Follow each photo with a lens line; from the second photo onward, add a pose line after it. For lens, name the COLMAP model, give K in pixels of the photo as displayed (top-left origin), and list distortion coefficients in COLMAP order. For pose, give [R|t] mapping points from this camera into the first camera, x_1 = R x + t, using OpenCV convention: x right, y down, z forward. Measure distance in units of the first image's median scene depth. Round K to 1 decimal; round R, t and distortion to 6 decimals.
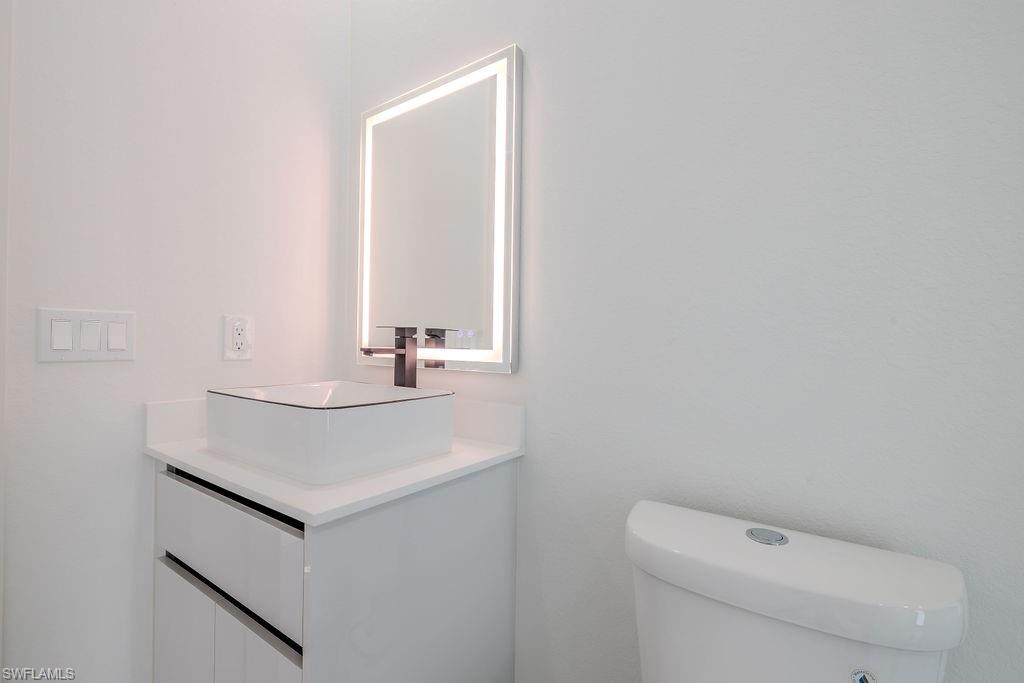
lens RADIAL K [[468.2, 0, 510.5], [0, 468.2, 339.0], [0, 0, 1]] dist [0.001302, 0.000142]
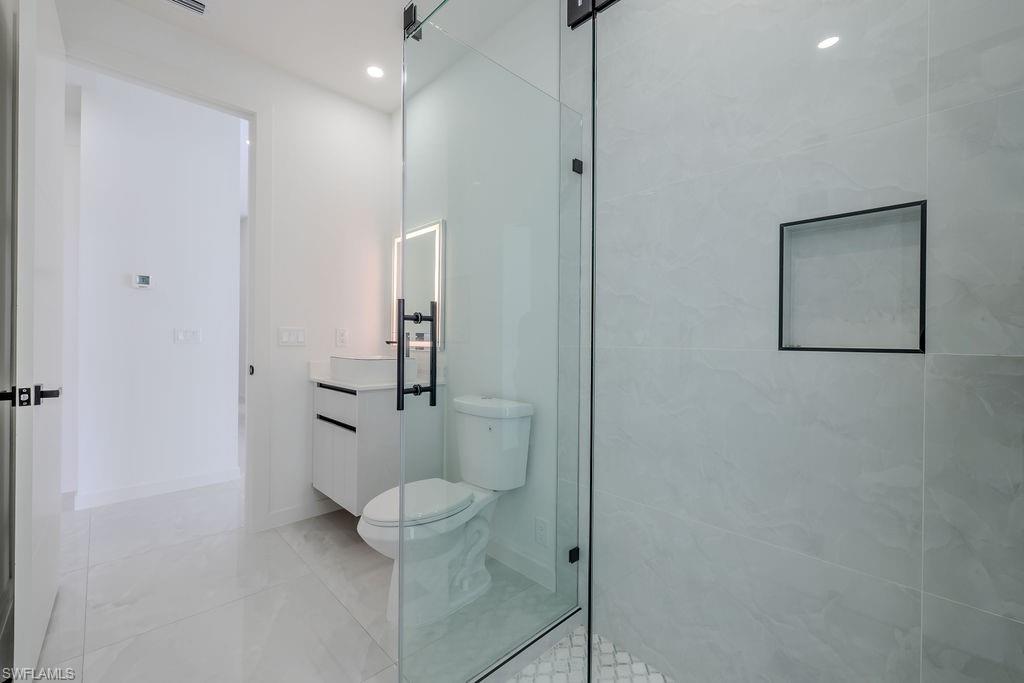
lens RADIAL K [[428.9, 0, 508.6], [0, 428.9, 340.1], [0, 0, 1]] dist [-0.001899, -0.000166]
pose [[0.981840, -0.005537, -0.189629, 0.771077], [0.006462, 0.999970, 0.004261, 0.008492], [0.189599, -0.005409, 0.981847, -1.145175]]
